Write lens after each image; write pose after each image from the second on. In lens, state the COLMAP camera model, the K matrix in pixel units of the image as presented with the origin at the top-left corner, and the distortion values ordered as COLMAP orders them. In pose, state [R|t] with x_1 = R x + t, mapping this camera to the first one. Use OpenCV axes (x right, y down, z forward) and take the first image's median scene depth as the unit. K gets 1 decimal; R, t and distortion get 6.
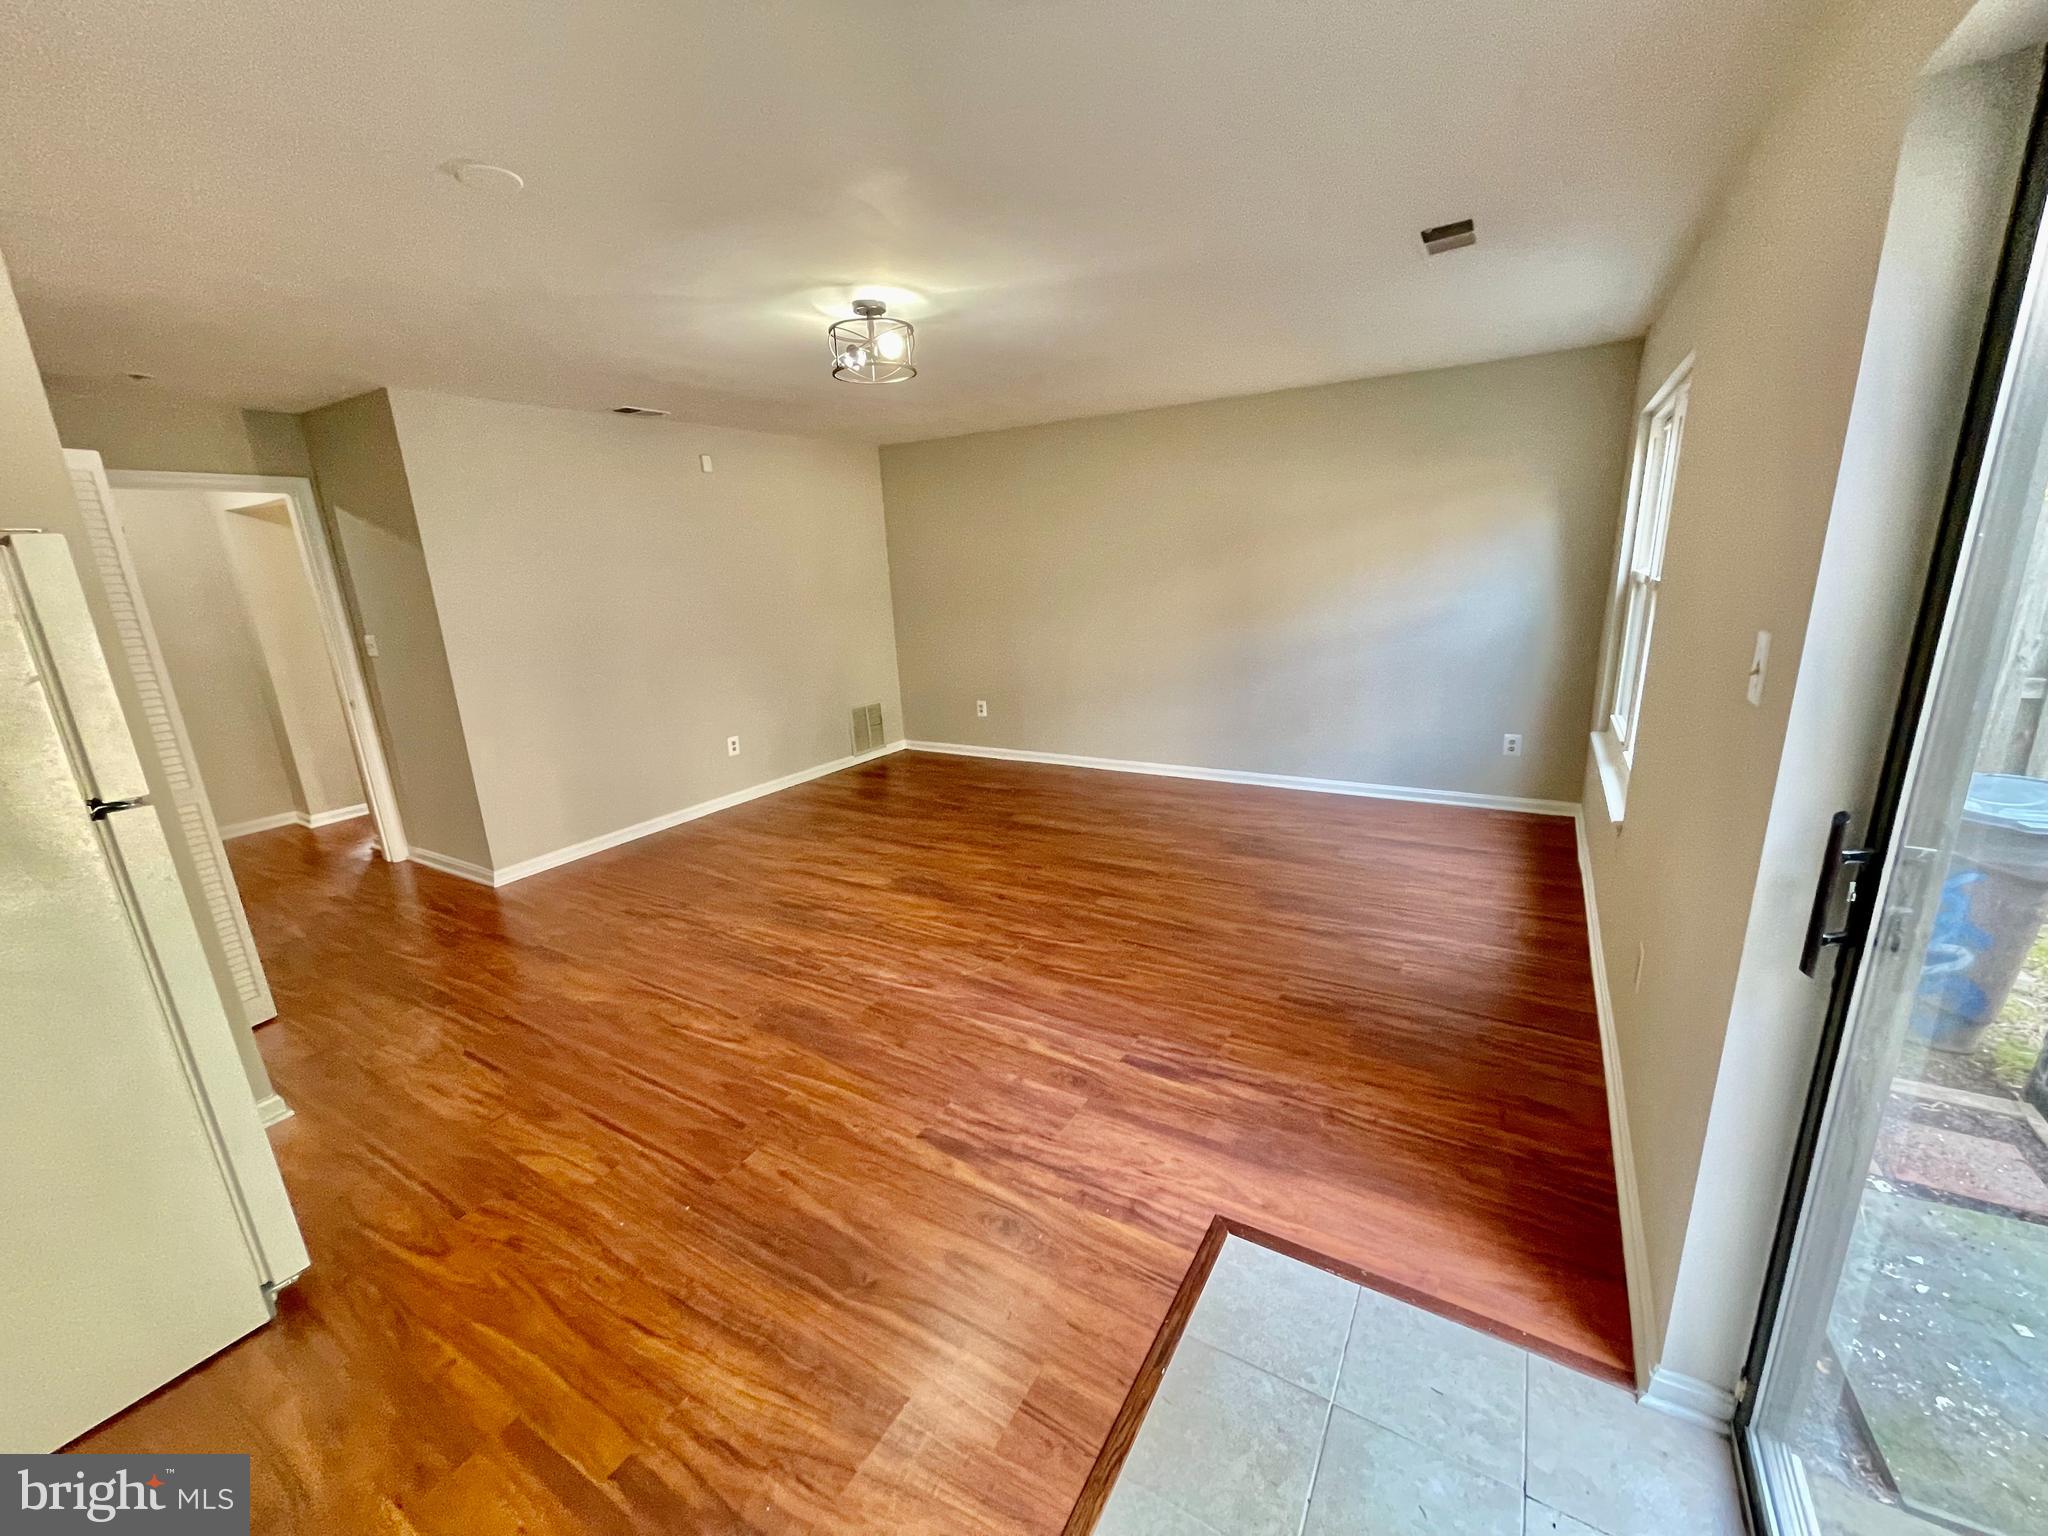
lens RADIAL K [[824.9, 0, 1019.6], [0, 824.9, 775.6], [0, 0, 1]] dist [0.000530, -0.000258]
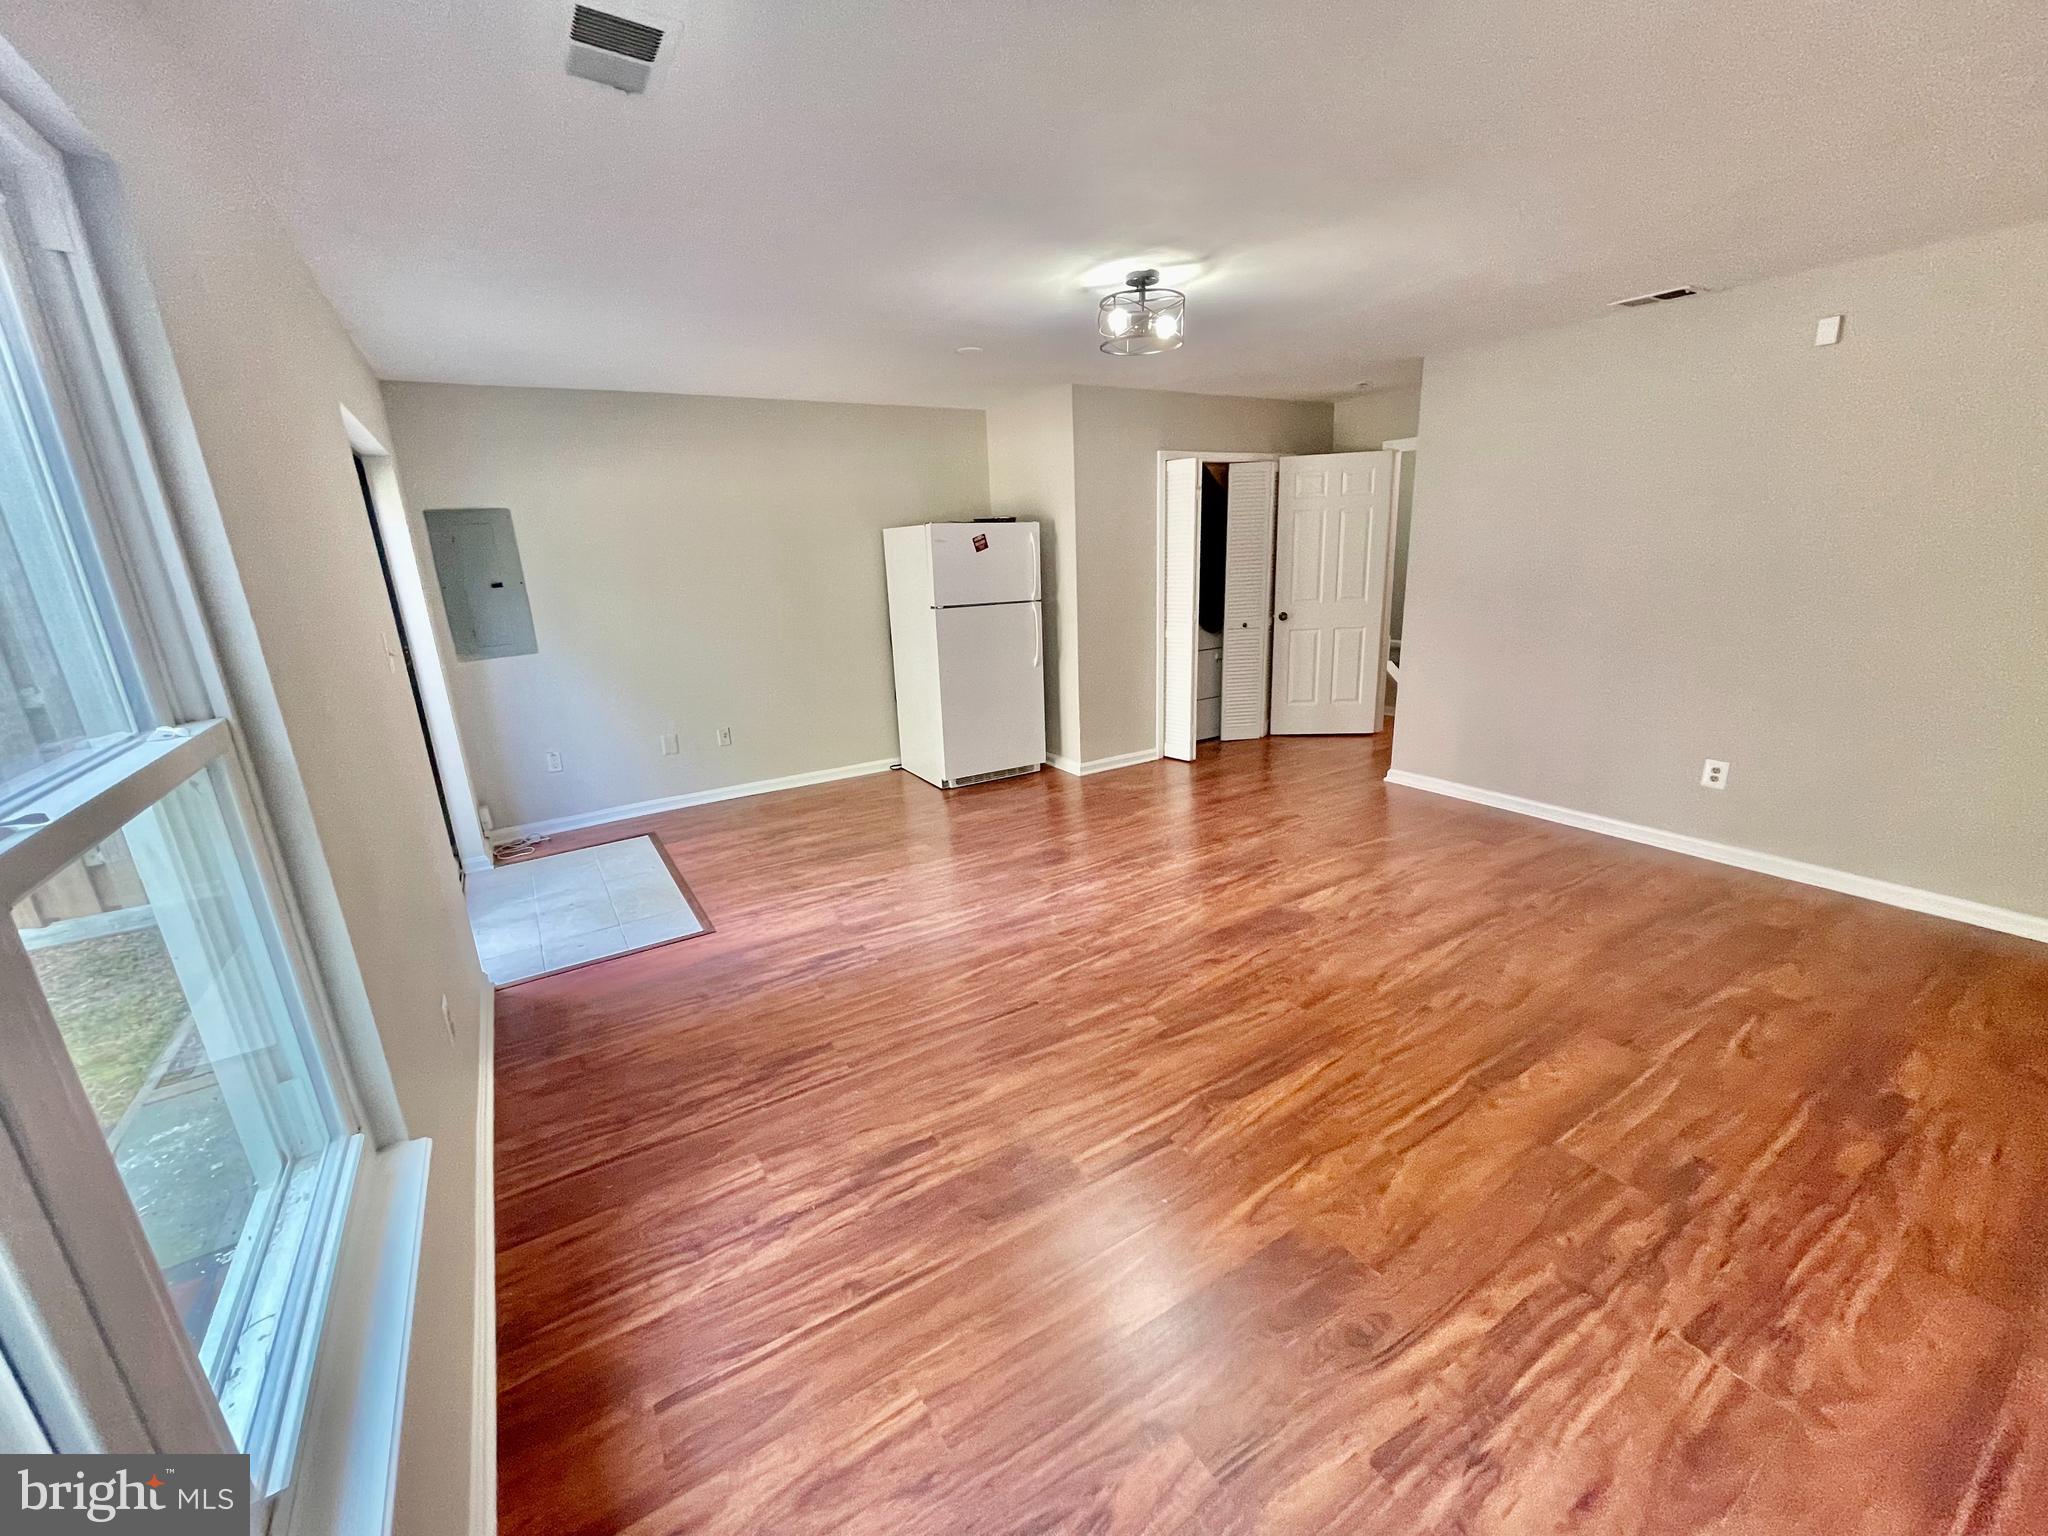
lens RADIAL K [[824.9, 0, 1019.6], [0, 824.9, 775.6], [0, 0, 1]] dist [0.000530, -0.000258]
pose [[-0.443739, 0.309114, -0.841157, 0.715628], [-0.172652, 0.891555, 0.418714, -0.332514], [0.879368, 0.331027, -0.342248, 1.107948]]
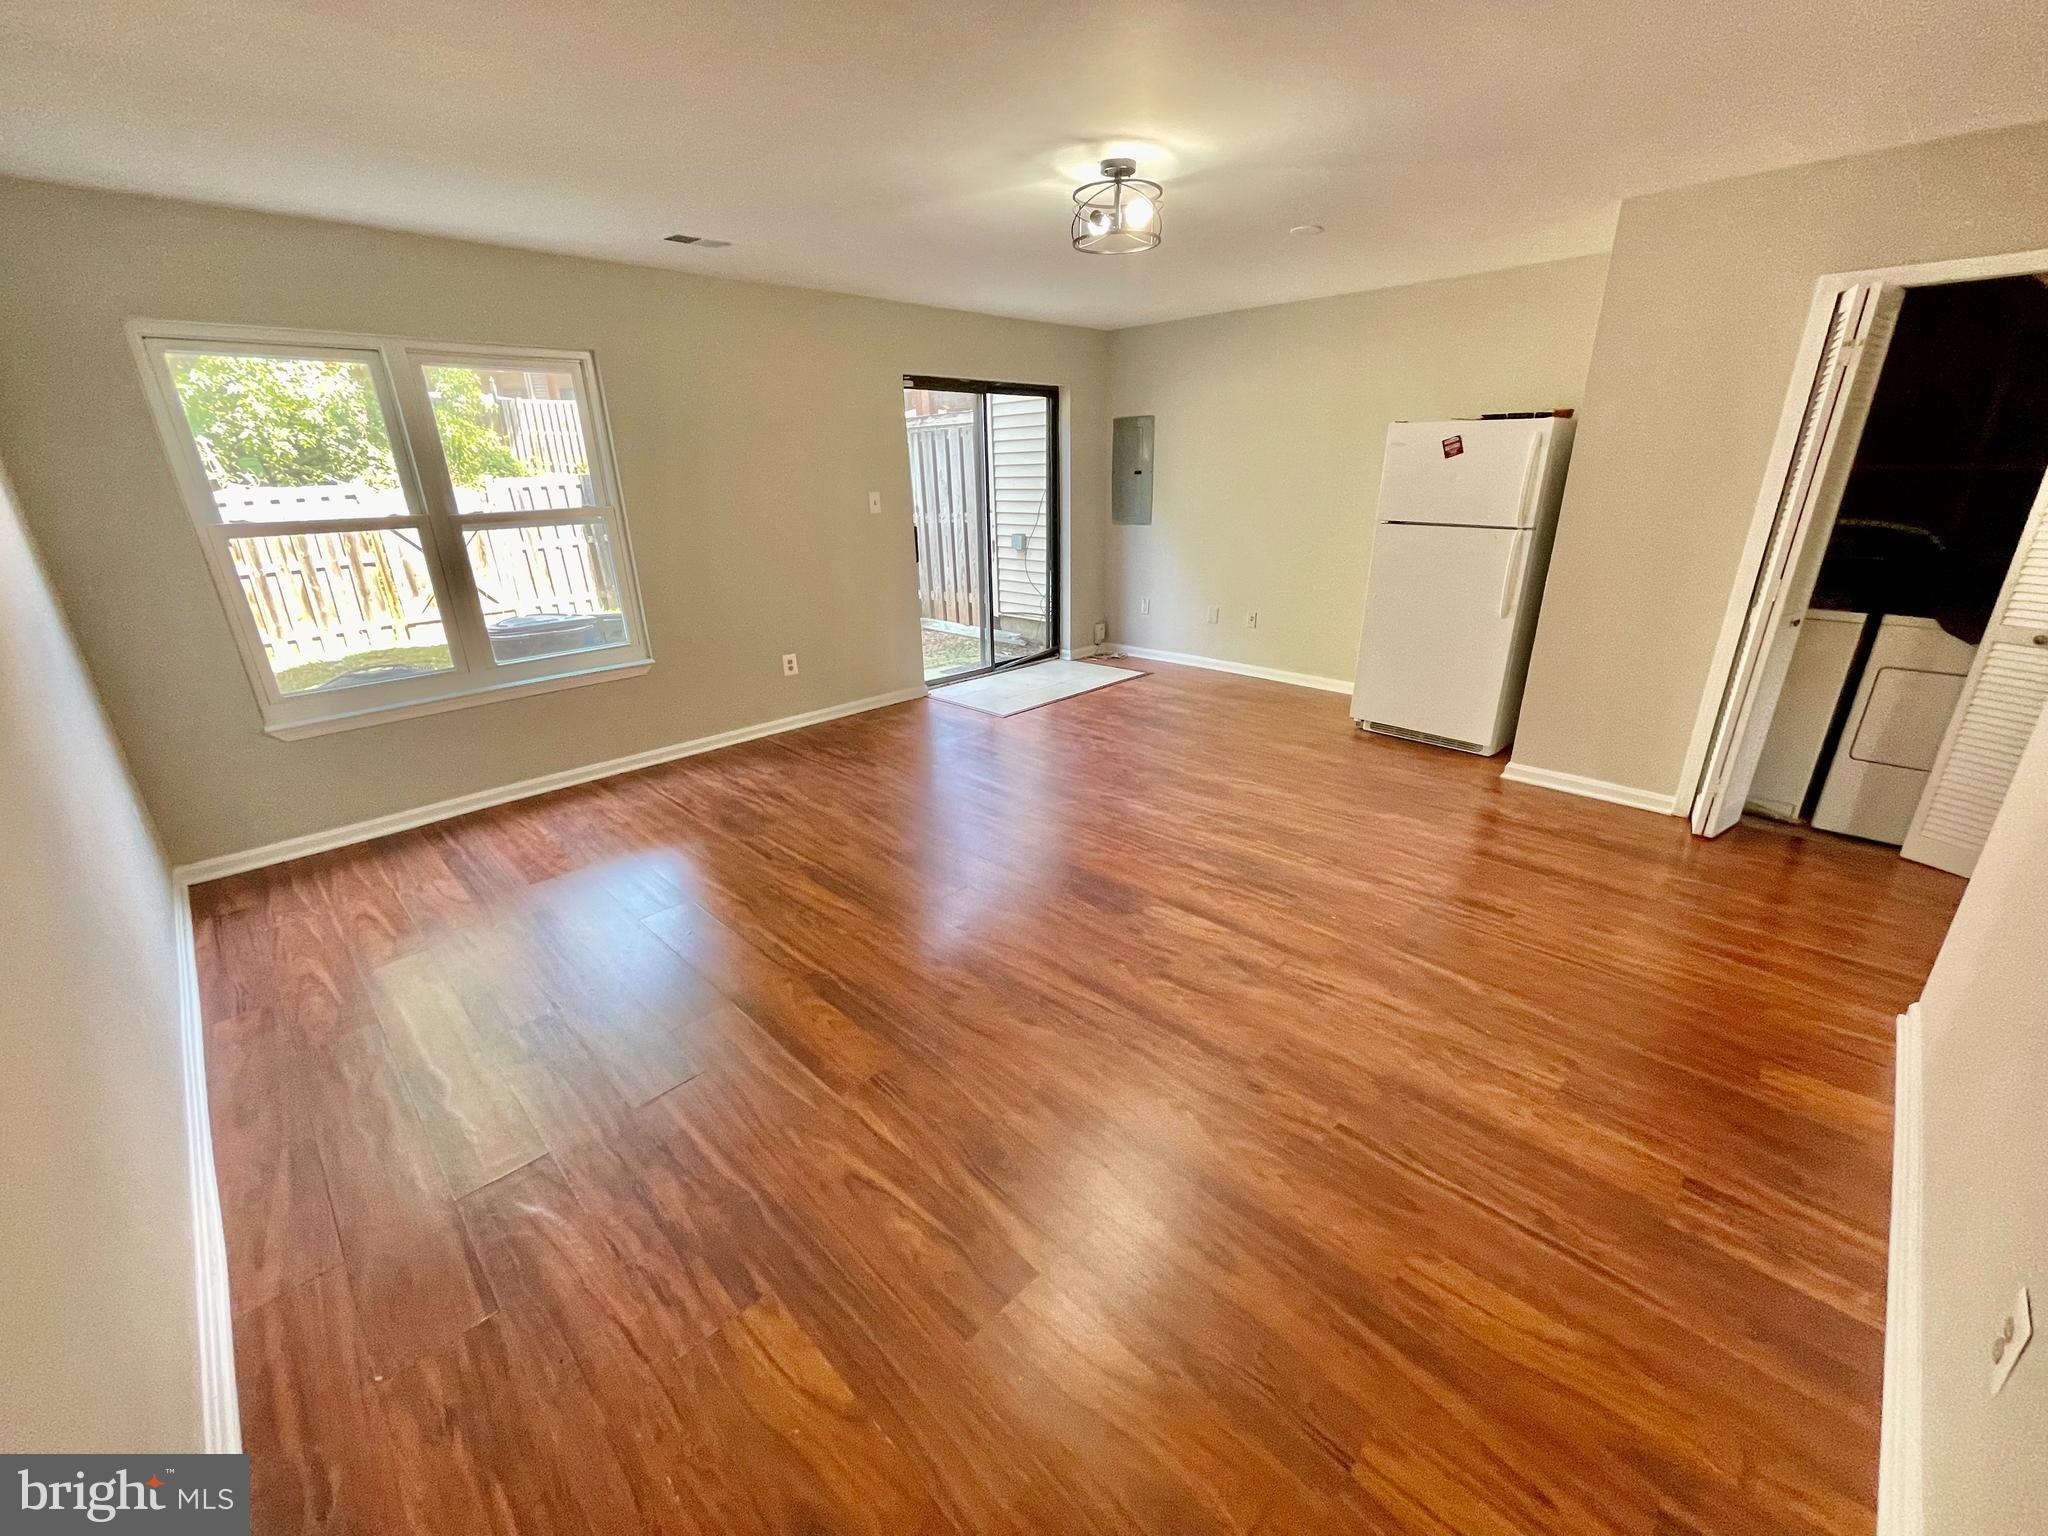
lens RADIAL K [[824.9, 0, 1019.6], [0, 824.9, 775.6], [0, 0, 1]] dist [0.000530, -0.000258]
pose [[-0.969263, -0.020941, 0.245134, -0.250582], [0.125137, 0.815899, 0.564491, -0.429563], [-0.211825, 0.577816, -0.788200, 1.704280]]
